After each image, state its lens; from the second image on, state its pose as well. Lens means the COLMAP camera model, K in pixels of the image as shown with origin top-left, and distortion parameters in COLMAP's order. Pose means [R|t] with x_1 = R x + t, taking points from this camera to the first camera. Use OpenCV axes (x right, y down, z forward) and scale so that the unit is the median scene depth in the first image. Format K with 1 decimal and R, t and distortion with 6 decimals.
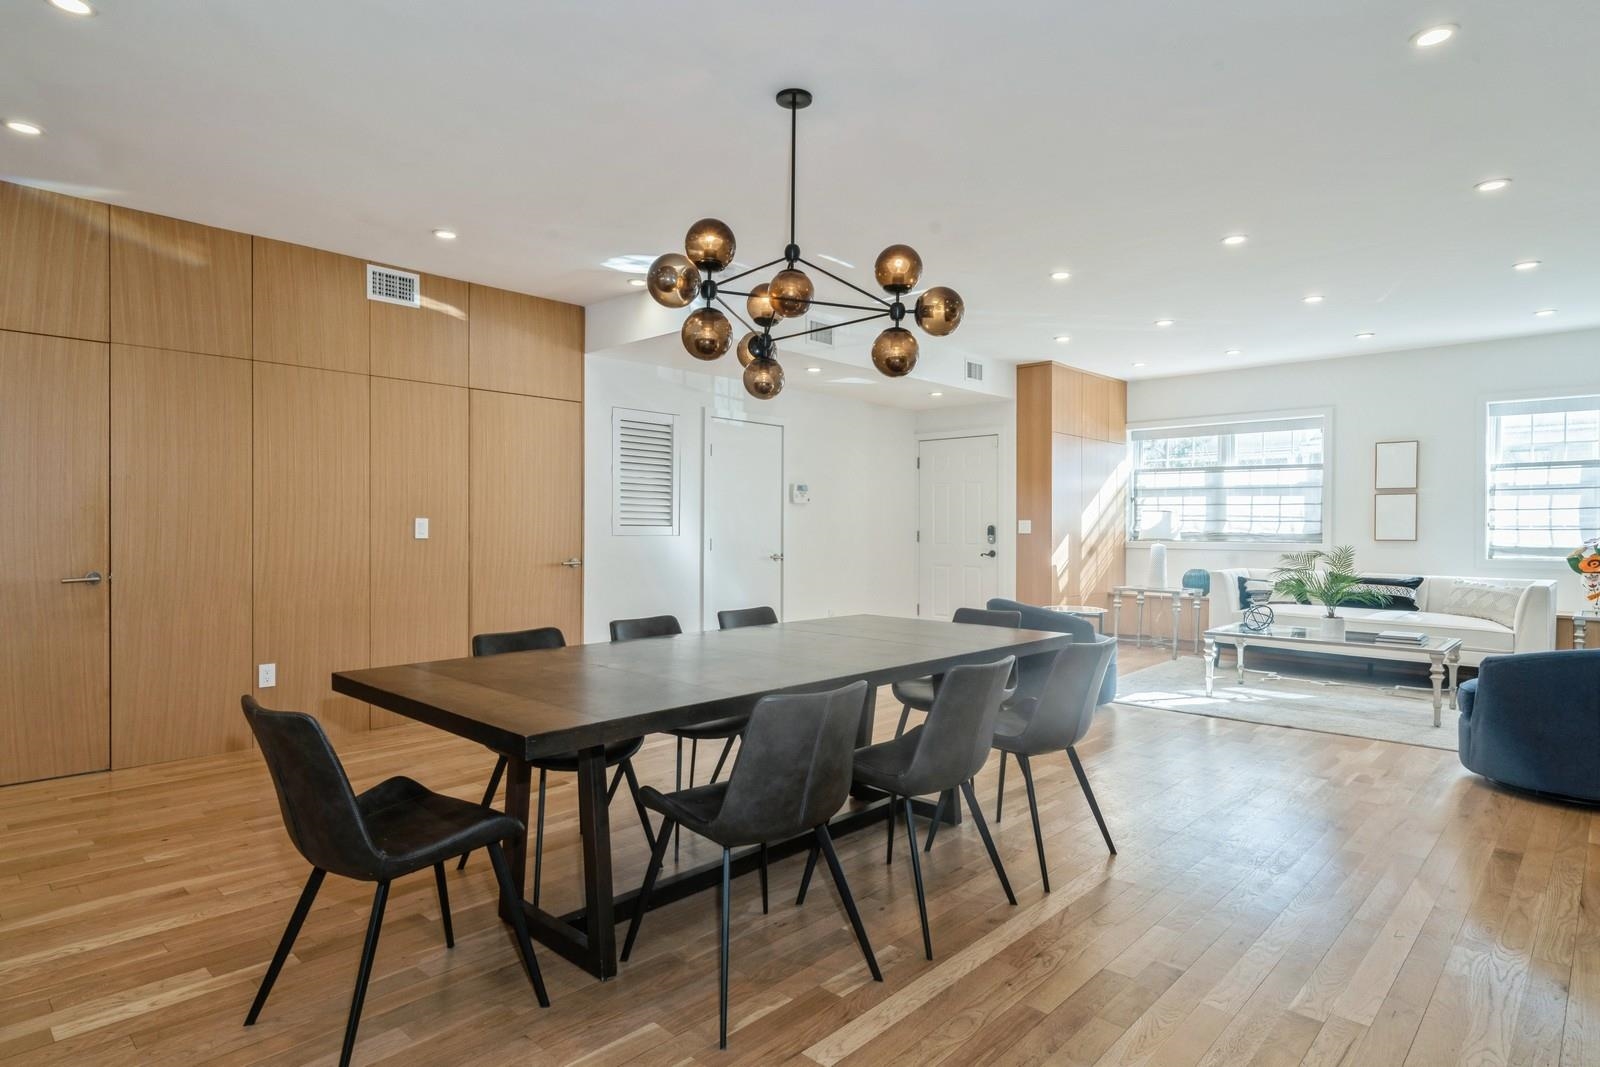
lens RADIAL K [[879.2, 0, 797.9], [0, 879.2, 545.4], [0, 0, 1]] dist [0.002149, -0.001118]
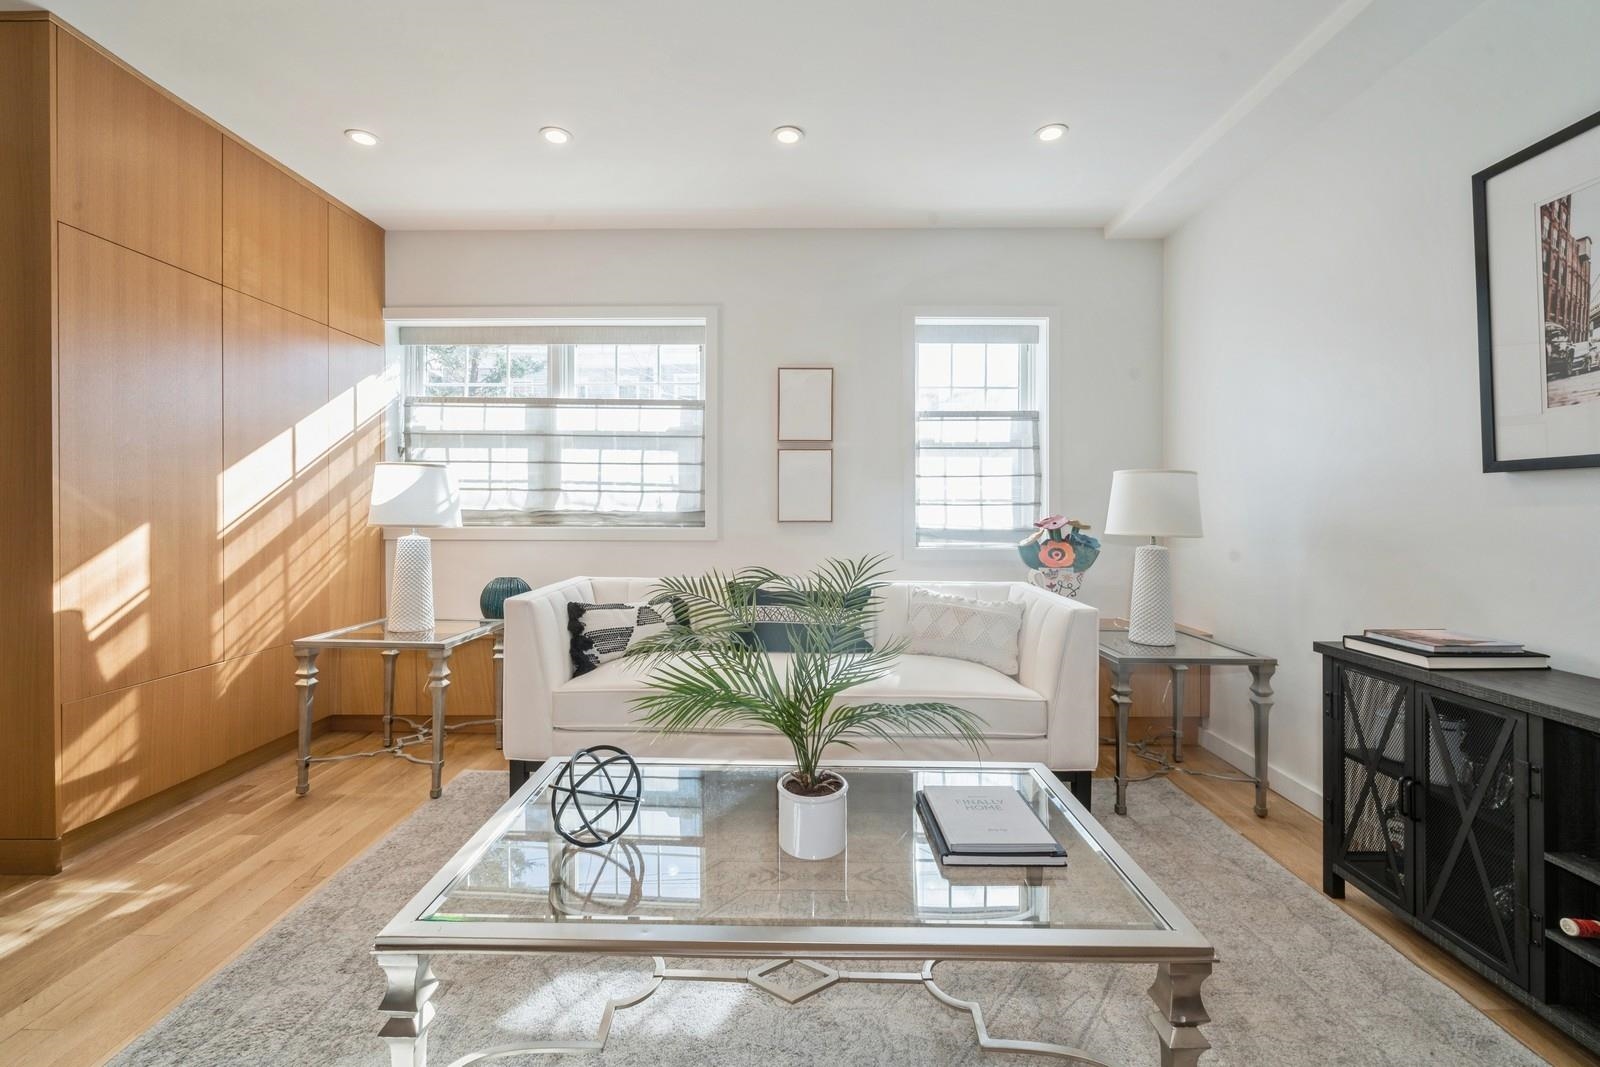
lens RADIAL K [[666.7, 0, 790.8], [0, 666.7, 493.4], [0, 0, 1]] dist [-0.000665, -0.000181]
pose [[0.742696, 0.009847, 0.669557, 0.317688], [0.013673, 0.999460, -0.029866, -0.010862], [-0.669490, 0.031336, 0.742160, 0.593017]]
